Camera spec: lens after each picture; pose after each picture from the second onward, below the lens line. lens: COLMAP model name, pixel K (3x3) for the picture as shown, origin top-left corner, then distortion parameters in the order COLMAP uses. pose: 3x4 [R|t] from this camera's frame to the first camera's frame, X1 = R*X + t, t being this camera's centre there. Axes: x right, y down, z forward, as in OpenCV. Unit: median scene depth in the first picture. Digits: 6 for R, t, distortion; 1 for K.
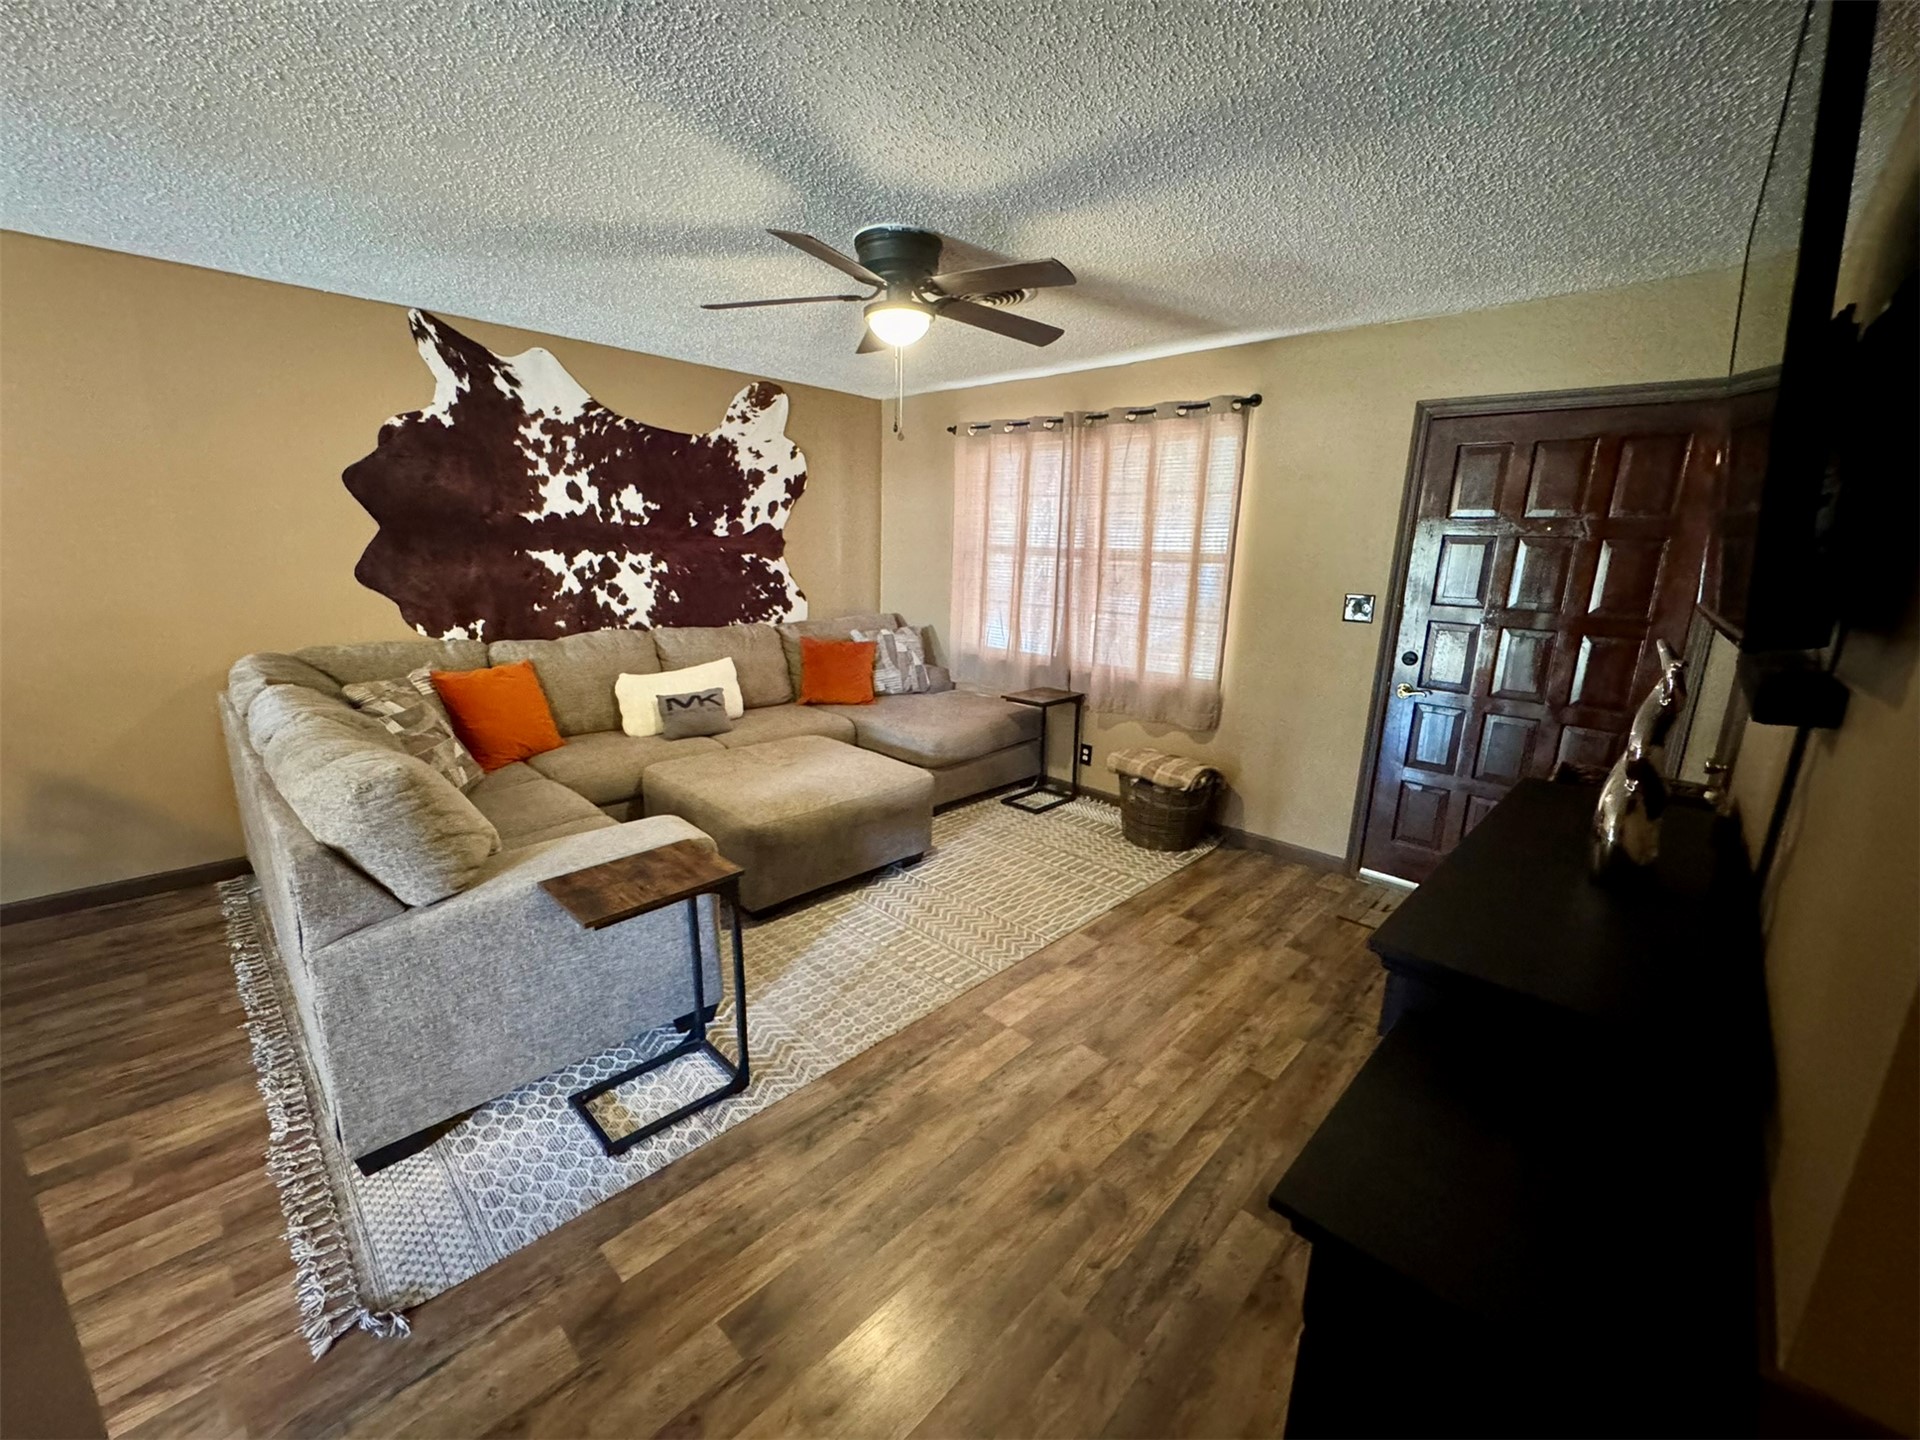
lens RADIAL K [[769.2, 0, 960.0], [0, 769.2, 720.6], [0, 0, 1]] dist [-0.005207, 0.000381]
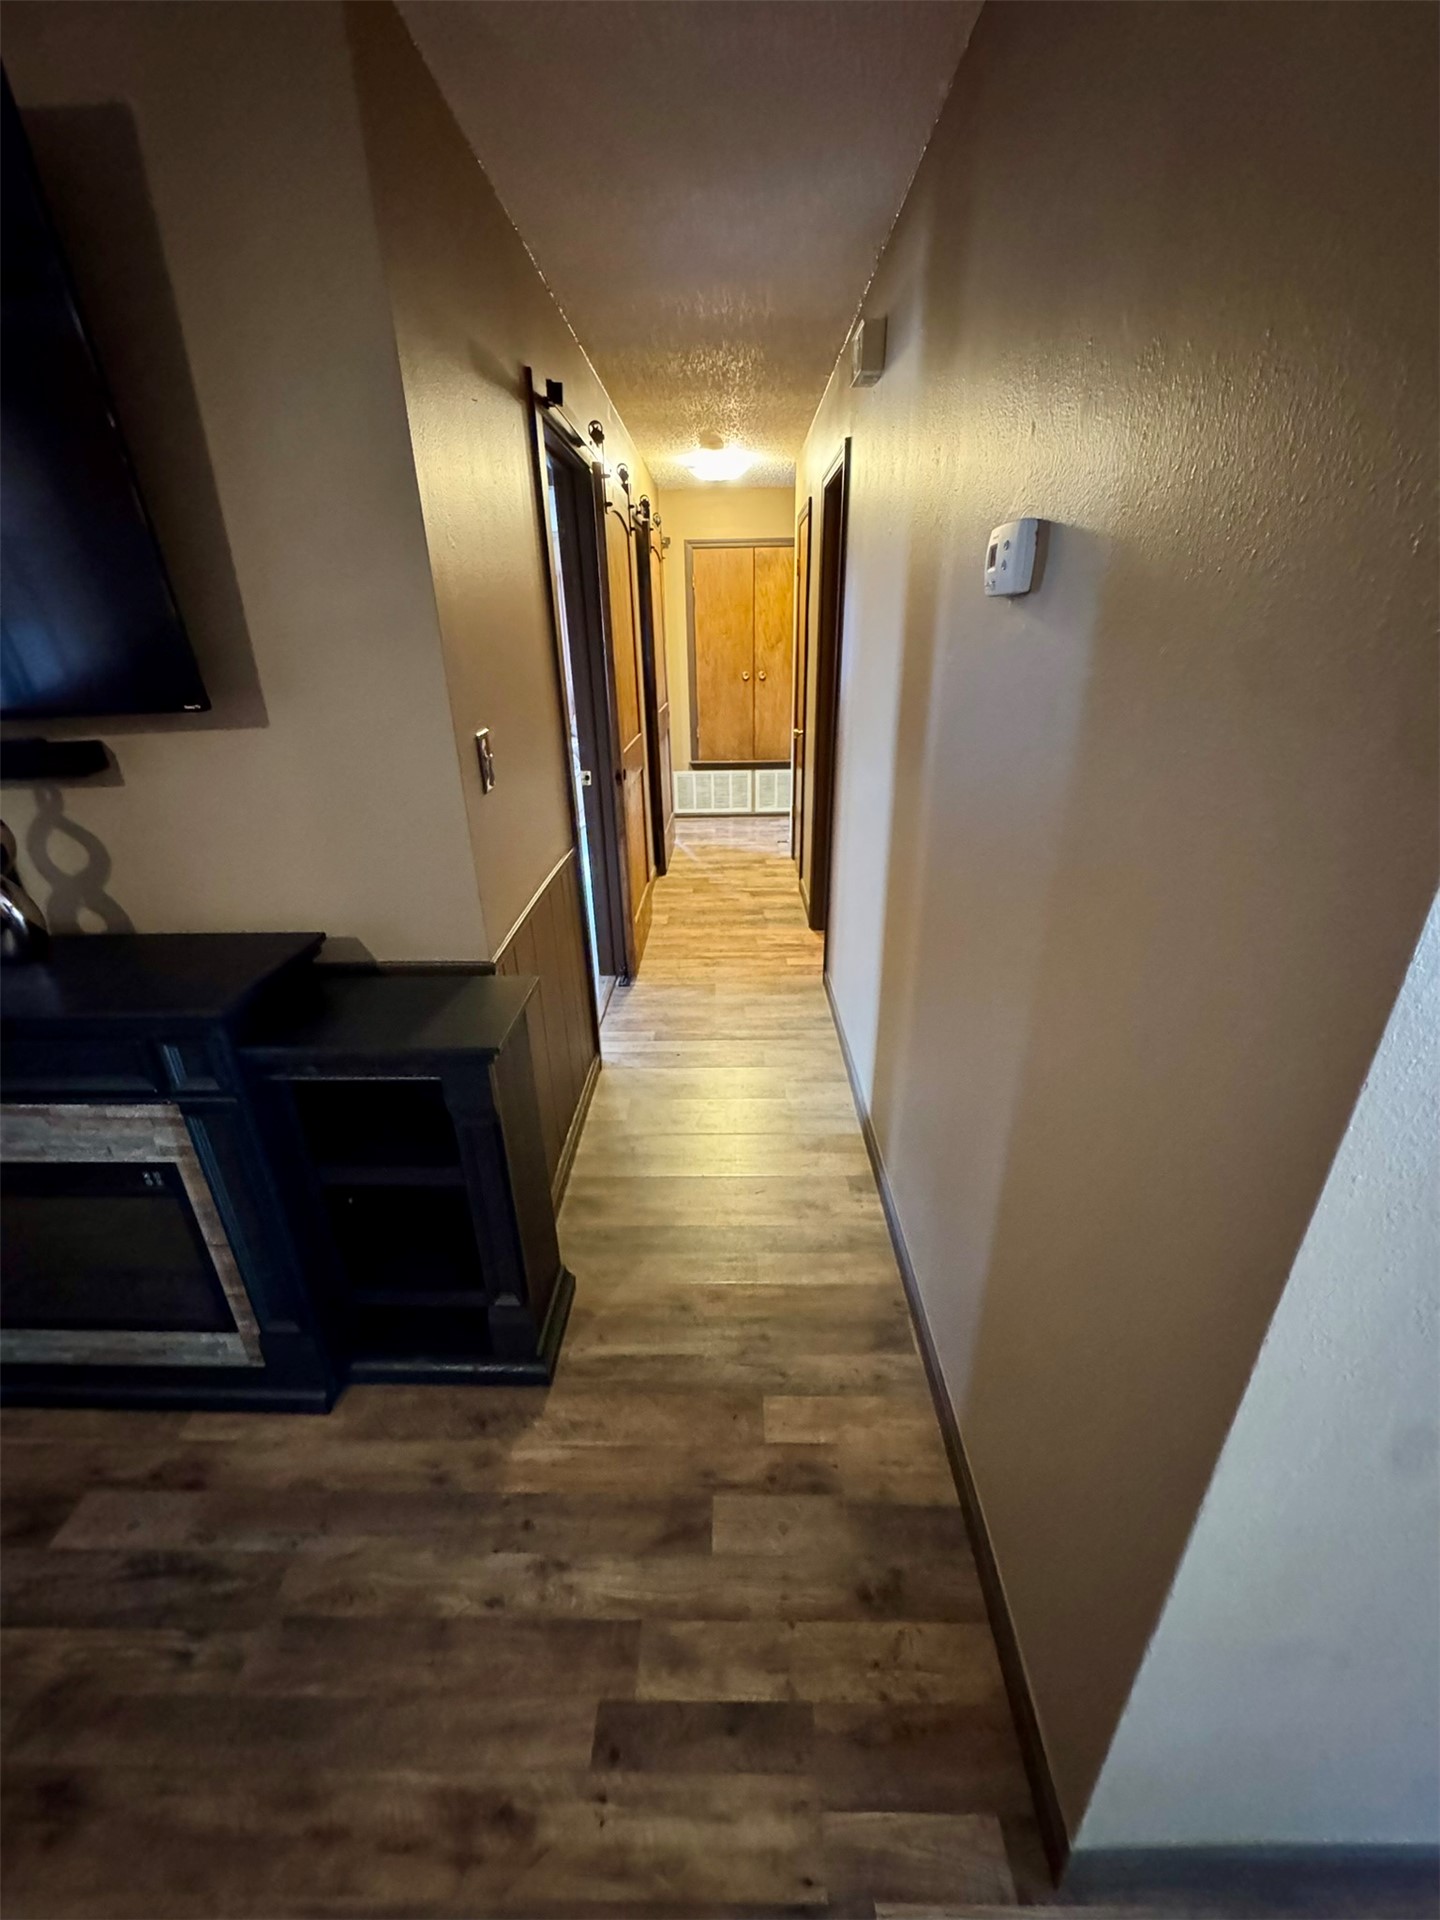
lens RADIAL K [[769.2, 0, 720.0], [0, 769.2, 960.0], [0, 0, 1]] dist [-0.005207, 0.000381]
pose [[-0.678958, -0.307340, 0.666752, -0.191996], [0.166028, 0.820361, 0.547214, -0.074736], [-0.715158, 0.482235, -0.505963, 0.269549]]
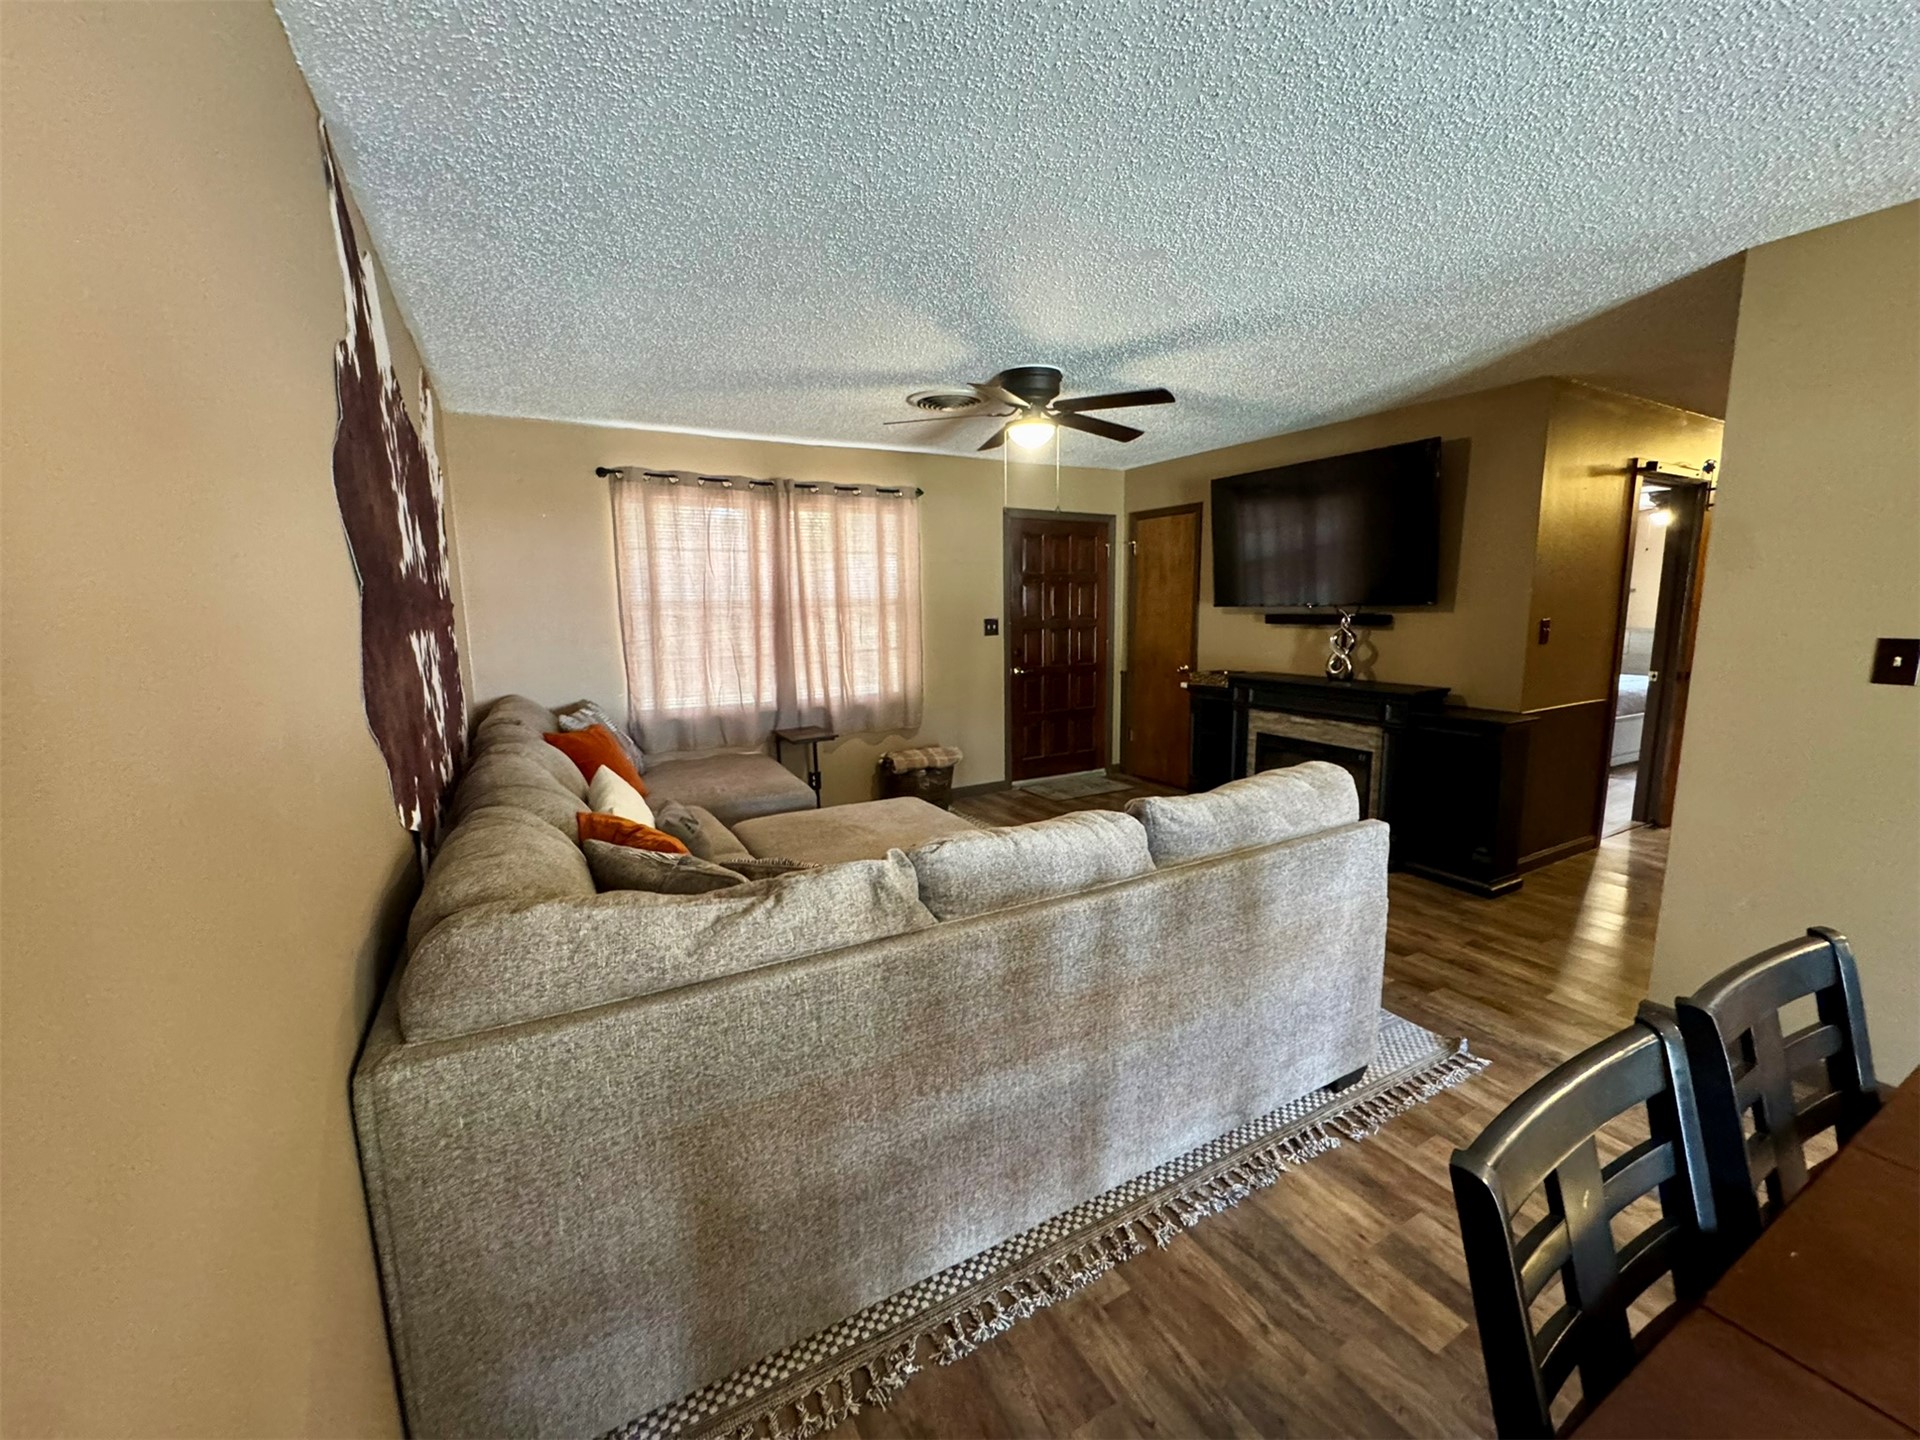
lens RADIAL K [[769.2, 0, 960.0], [0, 769.2, 720.6], [0, 0, 1]] dist [-0.005207, 0.000381]
pose [[0.290619, -0.180543, 0.939652, -0.922330], [0.238378, 0.964735, 0.111636, -0.130216], [-0.926670, 0.191549, 0.323407, 0.484588]]
